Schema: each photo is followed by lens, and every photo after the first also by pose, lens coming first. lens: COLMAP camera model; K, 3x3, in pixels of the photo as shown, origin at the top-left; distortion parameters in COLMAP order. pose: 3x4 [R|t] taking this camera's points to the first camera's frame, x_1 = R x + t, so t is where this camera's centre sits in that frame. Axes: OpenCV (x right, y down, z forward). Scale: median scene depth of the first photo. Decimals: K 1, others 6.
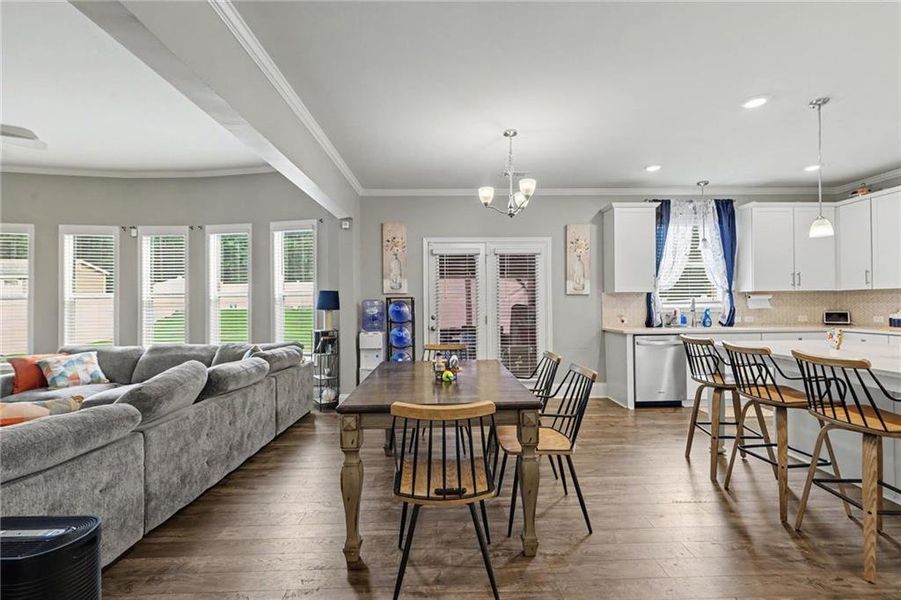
lens RADIAL K [[403.8, 0, 454.0], [0, 403.8, 300.1], [0, 0, 1]] dist [-0.002247, -0.000347]
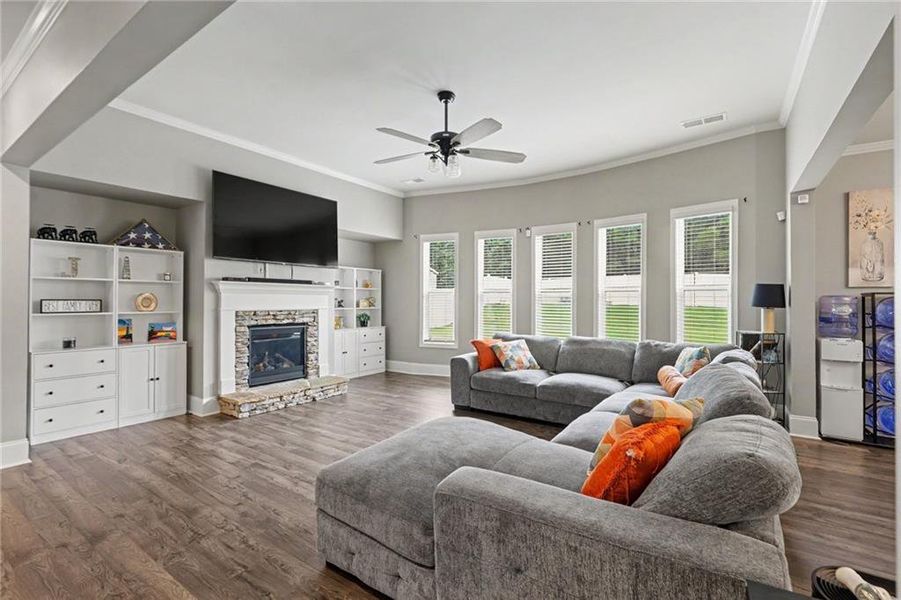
lens RADIAL K [[403.8, 0, 456.7], [0, 403.8, 301.0], [0, 0, 1]] dist [-0.002247, -0.000347]
pose [[0.815957, 0.017153, -0.577857, -0.347028], [-0.009642, 0.999824, 0.016064, 0.003798], [0.578032, -0.007536, 0.815980, -0.020345]]
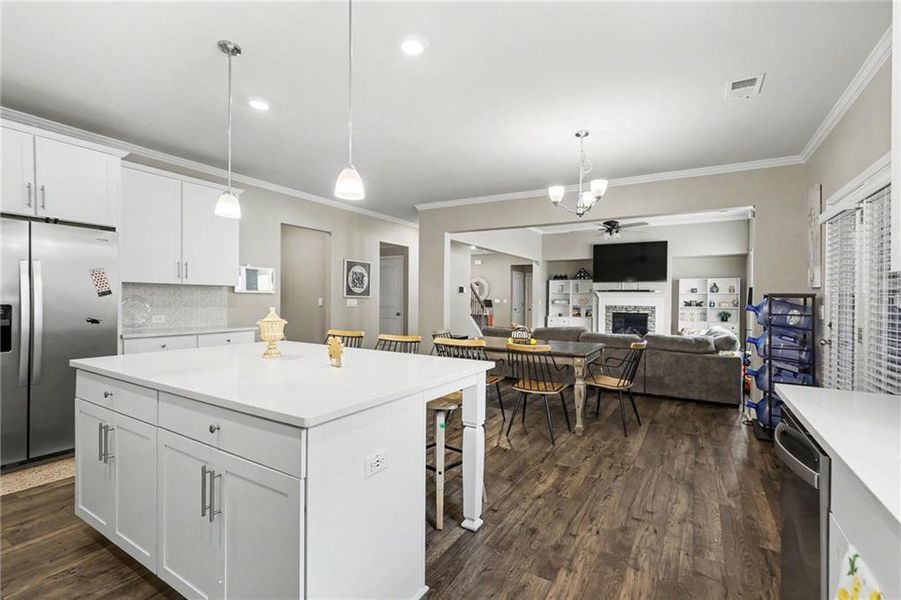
lens RADIAL K [[403.8, 0, 457.4], [0, 403.8, 299.7], [0, 0, 1]] dist [-0.002247, -0.000347]
pose [[-0.529336, 0.009241, -0.848362, 0.812861], [0.000505, 0.999944, 0.010577, -0.003385], [0.848412, 0.005171, -0.529311, 0.878974]]
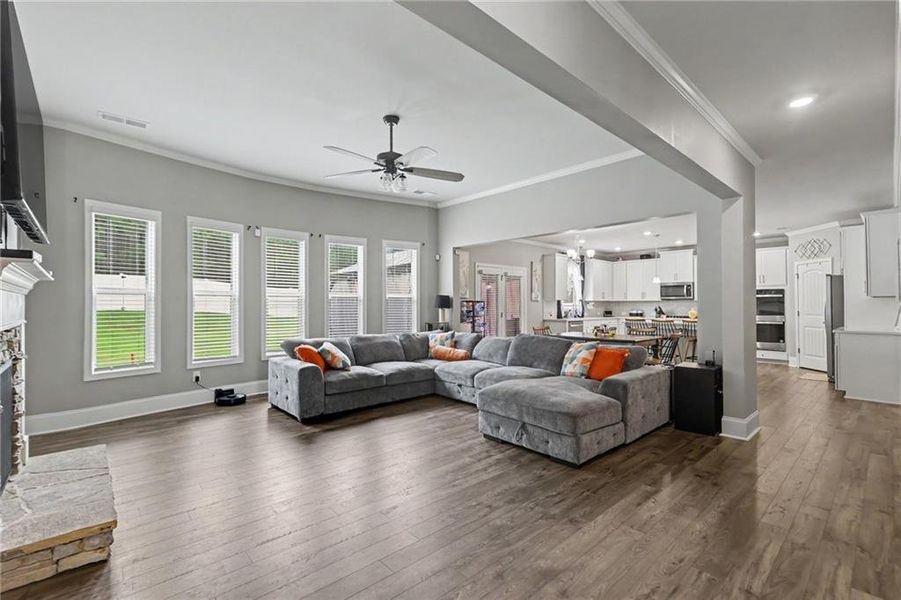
lens RADIAL K [[403.8, 0, 453.9], [0, 403.8, 300.6], [0, 0, 1]] dist [-0.002247, -0.000347]
pose [[0.752362, 0.018903, 0.658479, -1.219870], [-0.013639, 0.999821, -0.013118, 0.015304], [-0.658609, 0.000888, 0.752485, -0.120829]]
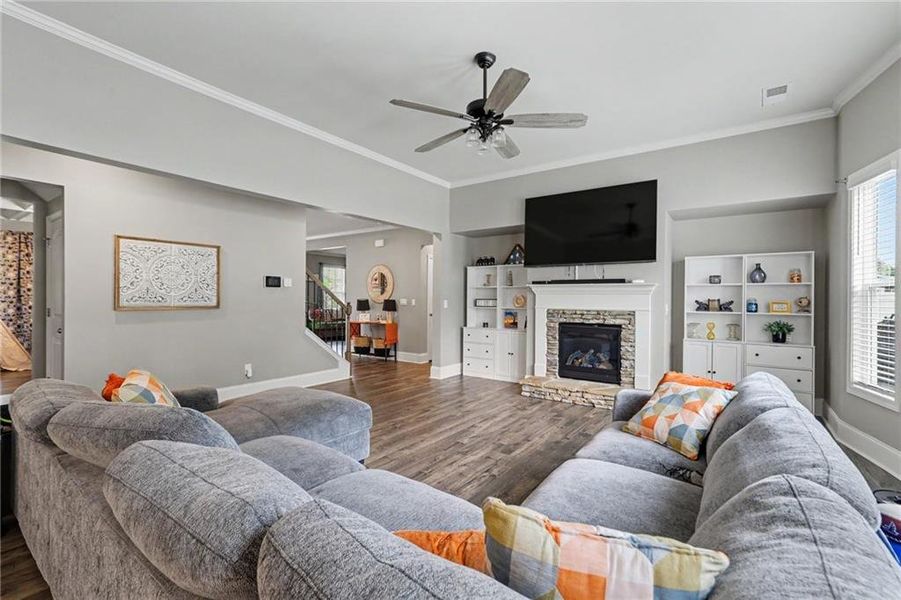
lens RADIAL K [[403.8, 0, 457.9], [0, 403.8, 299.8], [0, 0, 1]] dist [-0.002247, -0.000347]
pose [[-0.594123, 0.010749, -0.804303, -0.263973], [0.005774, 0.999942, 0.009098, 0.010061], [0.804354, 0.000761, -0.594150, 0.896948]]
